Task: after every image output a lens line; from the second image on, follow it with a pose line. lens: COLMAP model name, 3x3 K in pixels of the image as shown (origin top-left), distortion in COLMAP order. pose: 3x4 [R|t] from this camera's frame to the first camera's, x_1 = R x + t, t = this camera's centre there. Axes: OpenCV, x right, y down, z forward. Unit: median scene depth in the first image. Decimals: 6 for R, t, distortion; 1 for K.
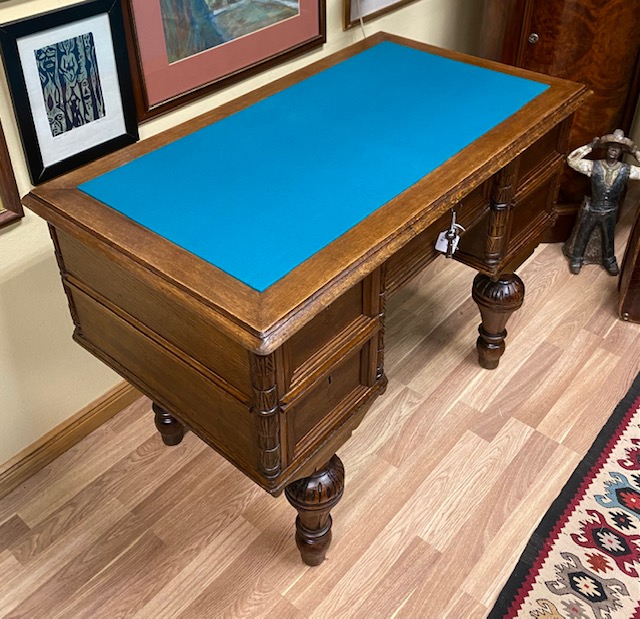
lens RADIAL K [[728.8, 0, 332.1], [0, 728.8, 218.8], [0, 0, 1]] dist [-0.016545, 0.000000]
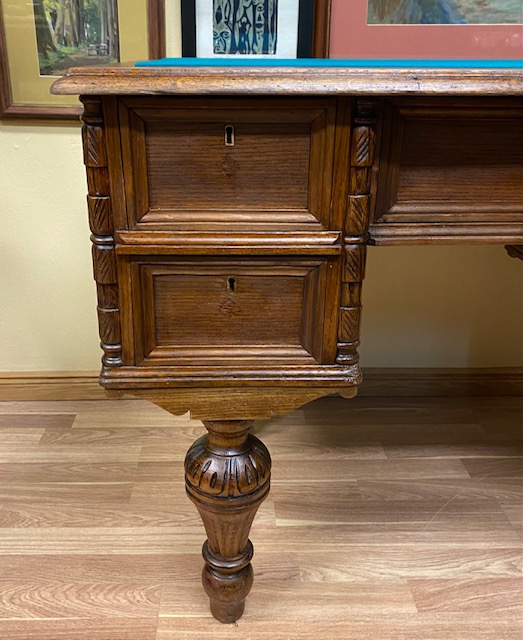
lens RADIAL K [[645.3, 0, 238.2], [0, 645.3, 311.1], [0, 0, 1]] dist [0.003877, 0.000000]
pose [[0.655525, 0.293242, -0.695914, 0.322765], [-0.426263, 0.904368, -0.020444, 0.188121], [0.623367, 0.310044, 0.717835, 0.420389]]
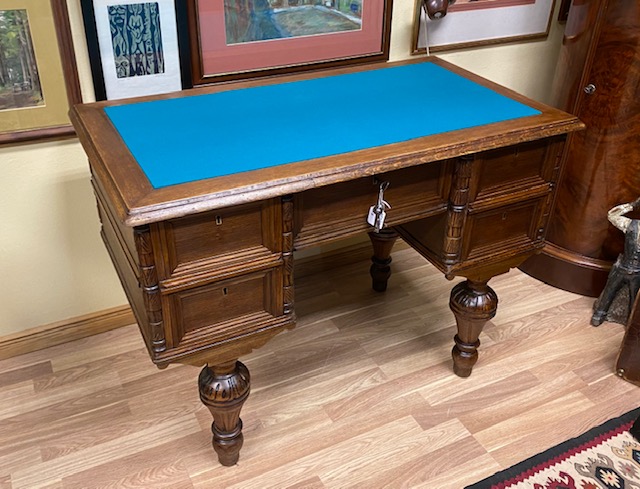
lens RADIAL K [[639.2, 0, 320.5], [0, 639.2, 256.8], [0, 0, 1]] dist [-0.008188, 0.000000]
pose [[0.919547, 0.232358, -0.316928, 0.344913], [-0.239116, 0.970824, 0.017985, 0.081093], [0.311861, 0.059244, 0.948279, 0.029762]]
